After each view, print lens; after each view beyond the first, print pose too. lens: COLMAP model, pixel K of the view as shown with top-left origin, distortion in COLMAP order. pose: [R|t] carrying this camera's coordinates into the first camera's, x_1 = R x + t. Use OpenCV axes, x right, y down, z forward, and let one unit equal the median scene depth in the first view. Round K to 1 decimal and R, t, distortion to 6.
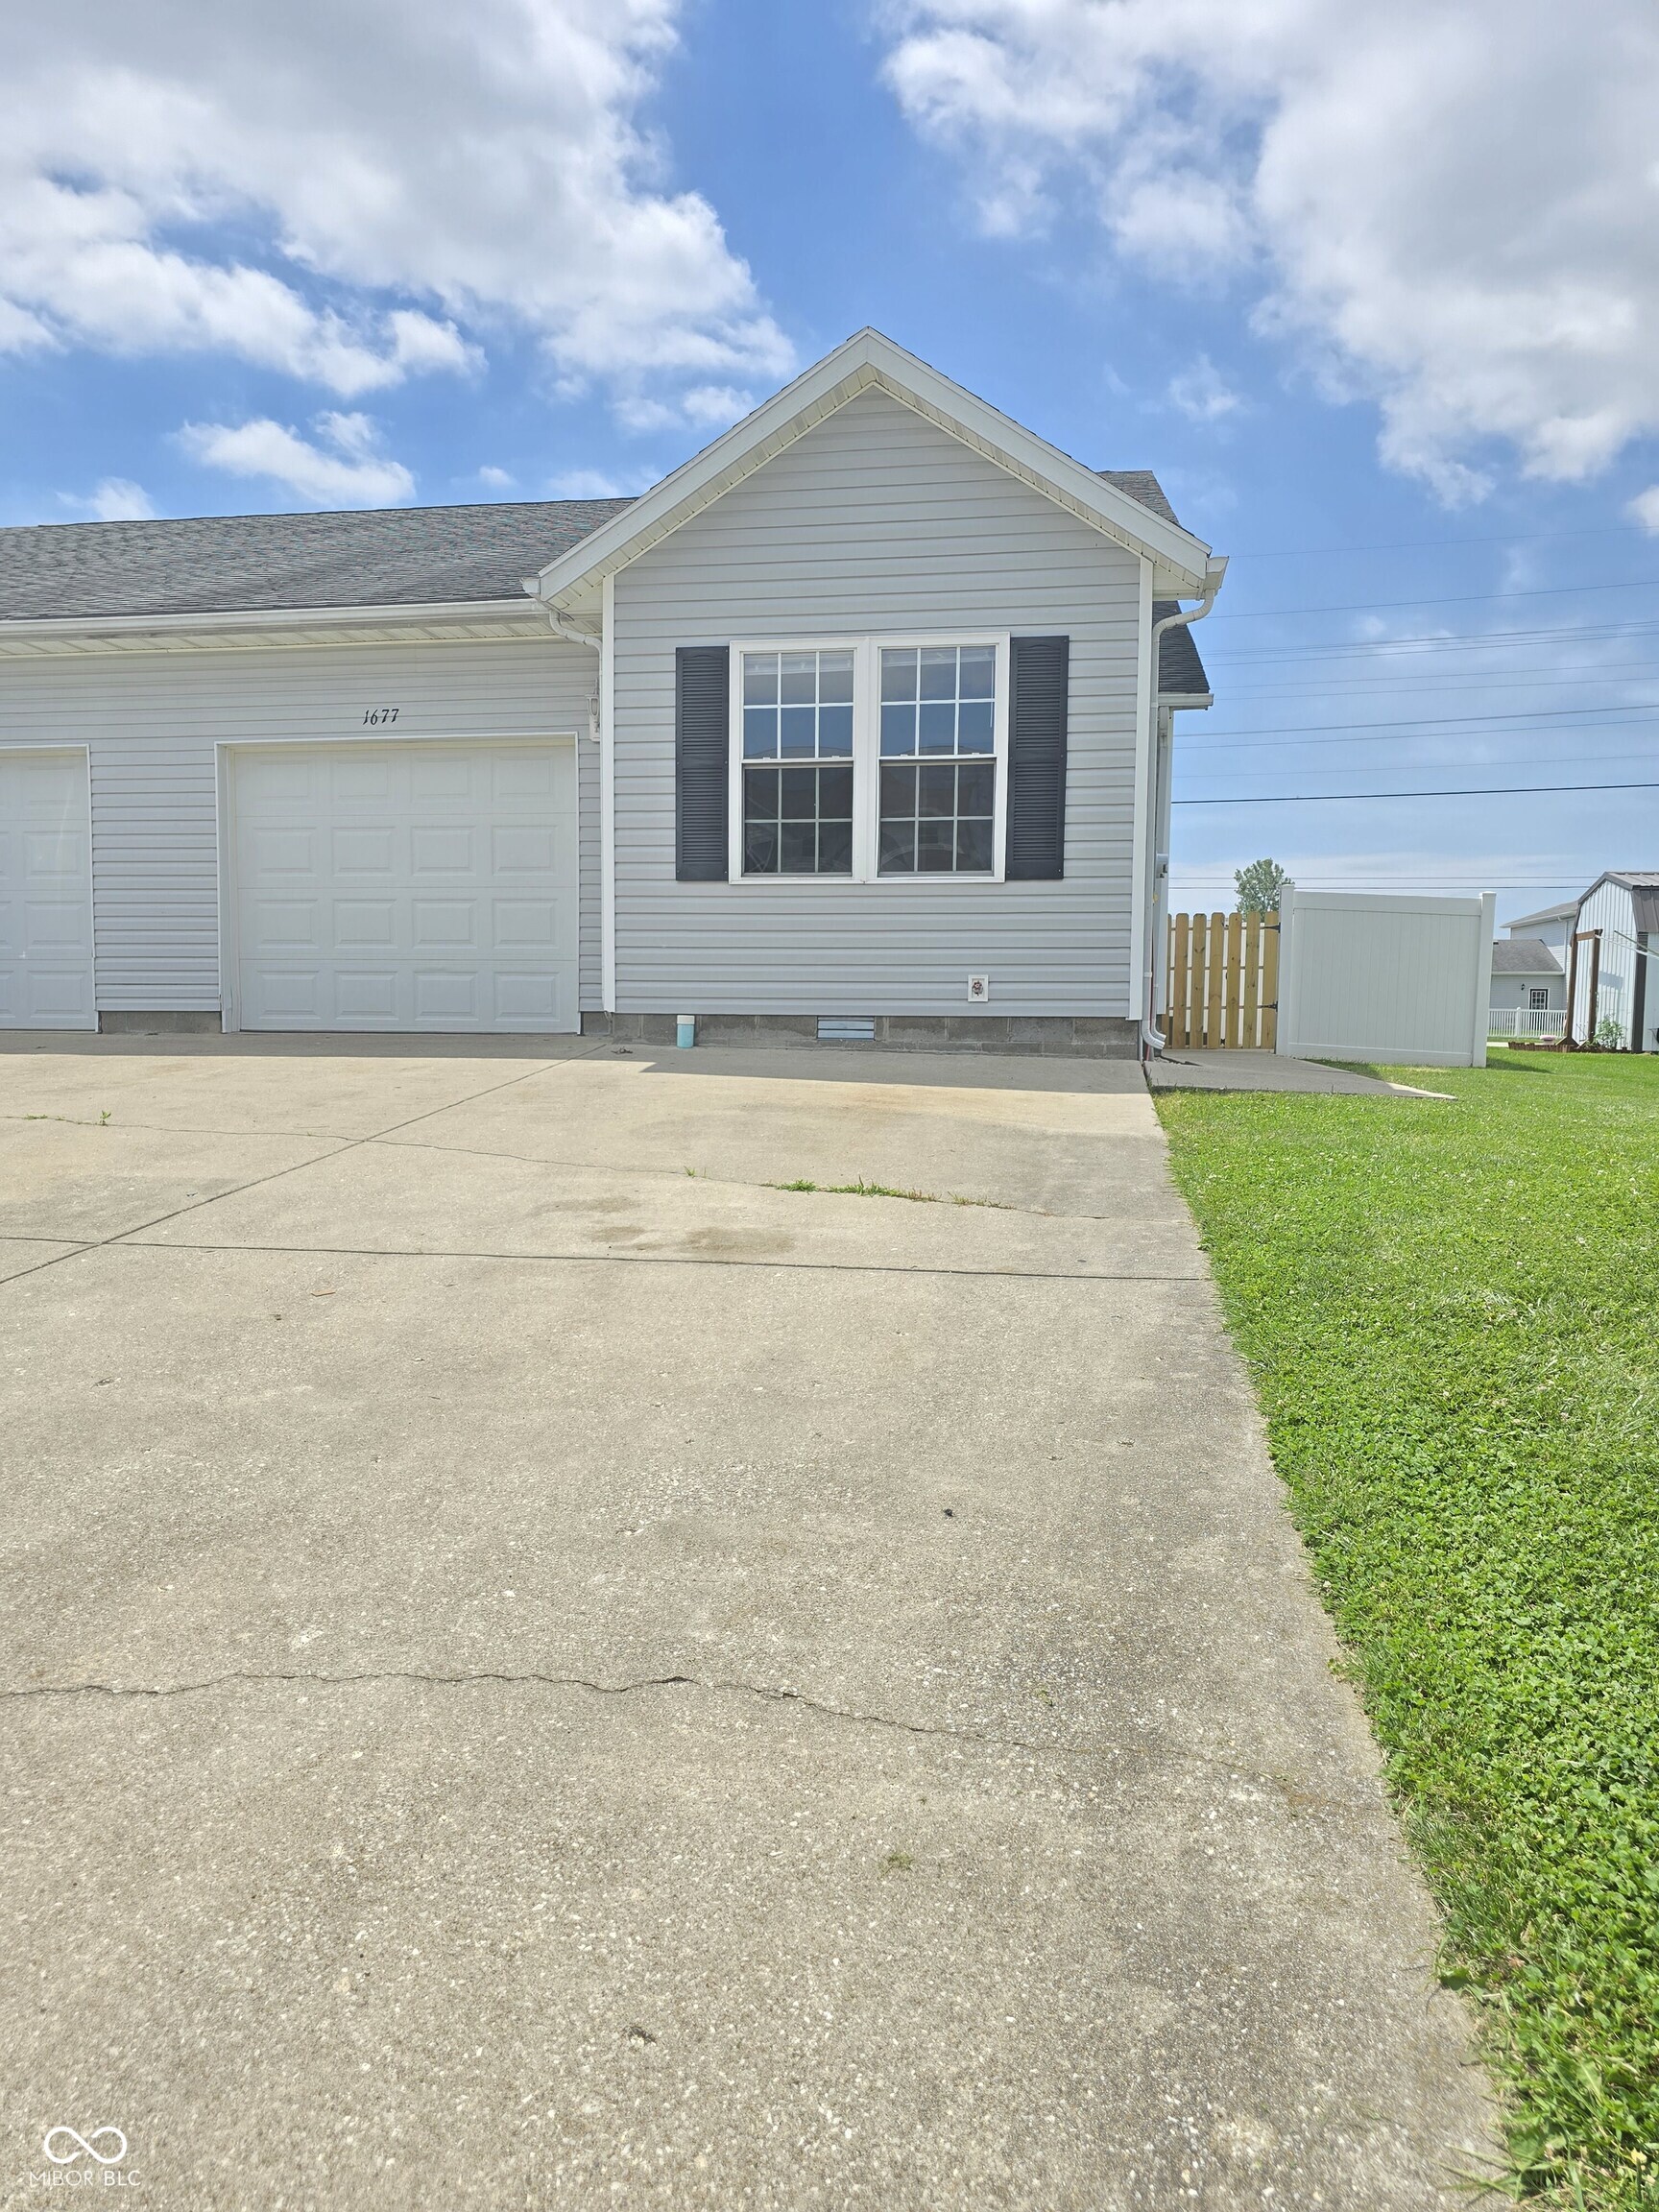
lens RADIAL K [[1552.0, 0, 830.6], [0, 1552.0, 1070.6], [0, 0, 1]] dist [0.069914, 0.001368]
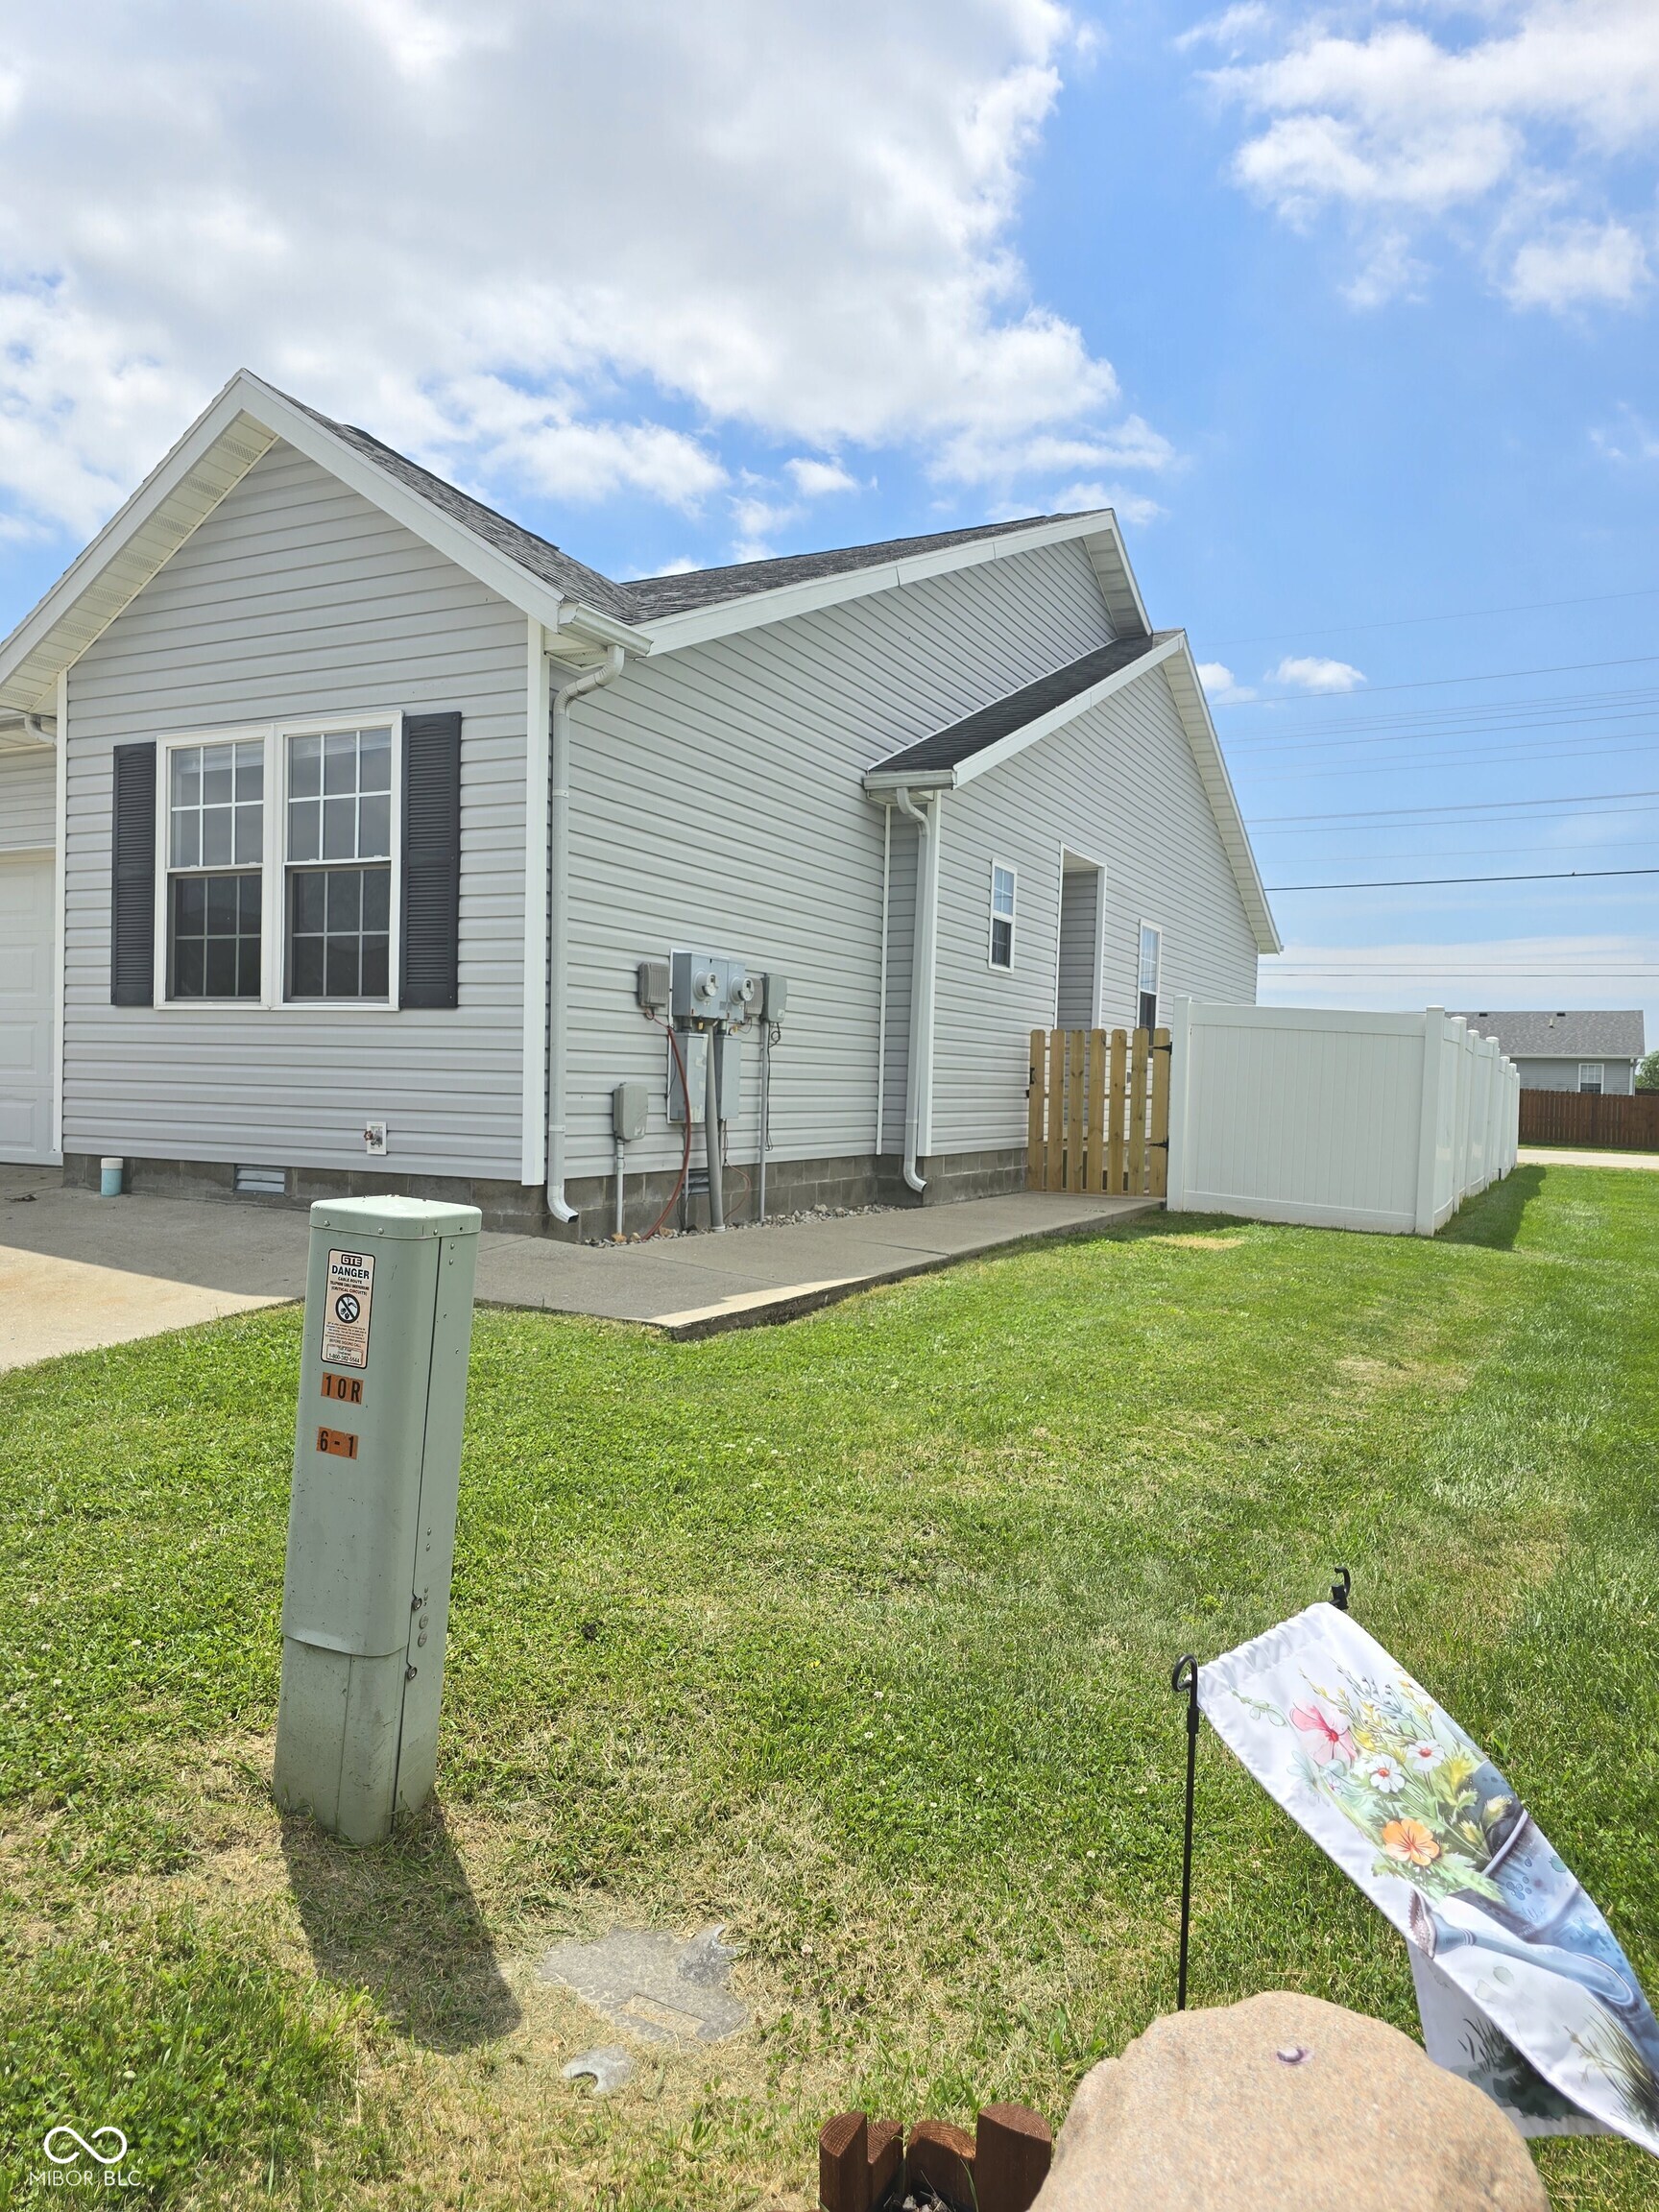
lens RADIAL K [[1511.1, 0, 829.2], [0, 1511.1, 1076.6], [0, 0, 1]] dist [0.008709, -0.003831]
pose [[0.955880, 0.019621, -0.293101, 0.548633], [-0.033248, 0.998582, -0.041584, -0.059869], [0.291869, 0.049494, 0.955177, 0.300972]]
